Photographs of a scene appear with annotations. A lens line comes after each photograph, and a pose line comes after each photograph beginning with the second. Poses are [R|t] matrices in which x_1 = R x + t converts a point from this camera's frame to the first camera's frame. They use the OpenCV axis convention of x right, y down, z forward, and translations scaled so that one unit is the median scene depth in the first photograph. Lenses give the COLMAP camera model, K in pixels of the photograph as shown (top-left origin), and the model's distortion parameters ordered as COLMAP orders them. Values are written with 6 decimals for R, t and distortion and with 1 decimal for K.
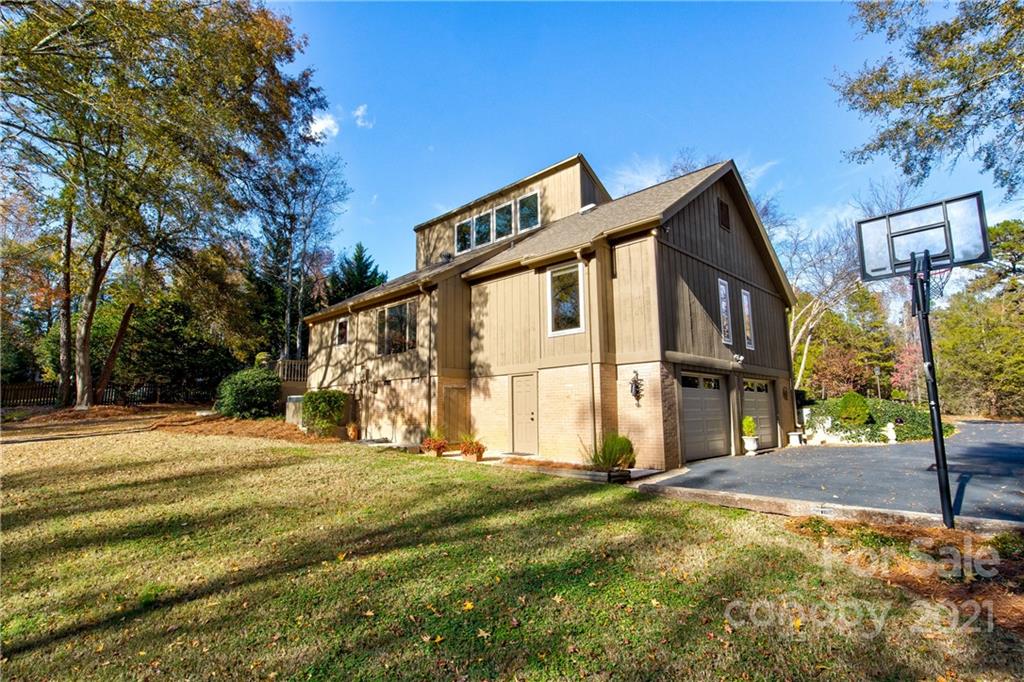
lens RADIAL K [[522.0, 0, 511.8], [0, 522.0, 341.6], [0, 0, 1]] dist [-0.005833, -0.001390]
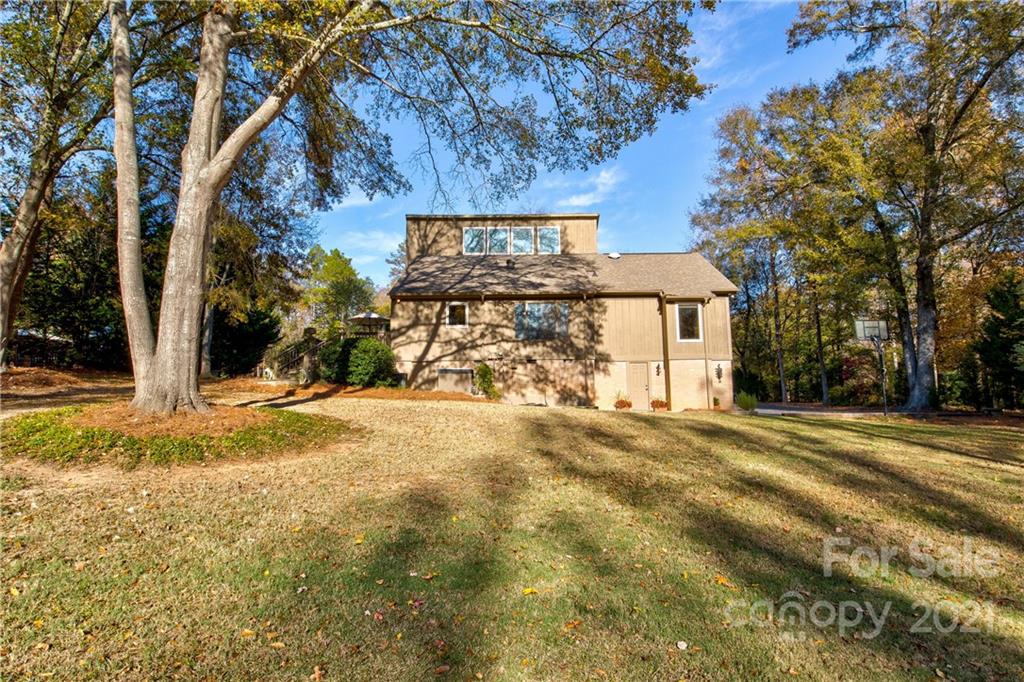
lens RADIAL K [[522.0, 0, 512.4], [0, 522.0, 338.9], [0, 0, 1]] dist [-0.005833, -0.001390]
pose [[0.711101, 0.087603, 0.697611, -1.201204], [-0.099859, 0.994733, -0.023125, 0.059045], [-0.695963, -0.053219, 0.716103, 0.105486]]
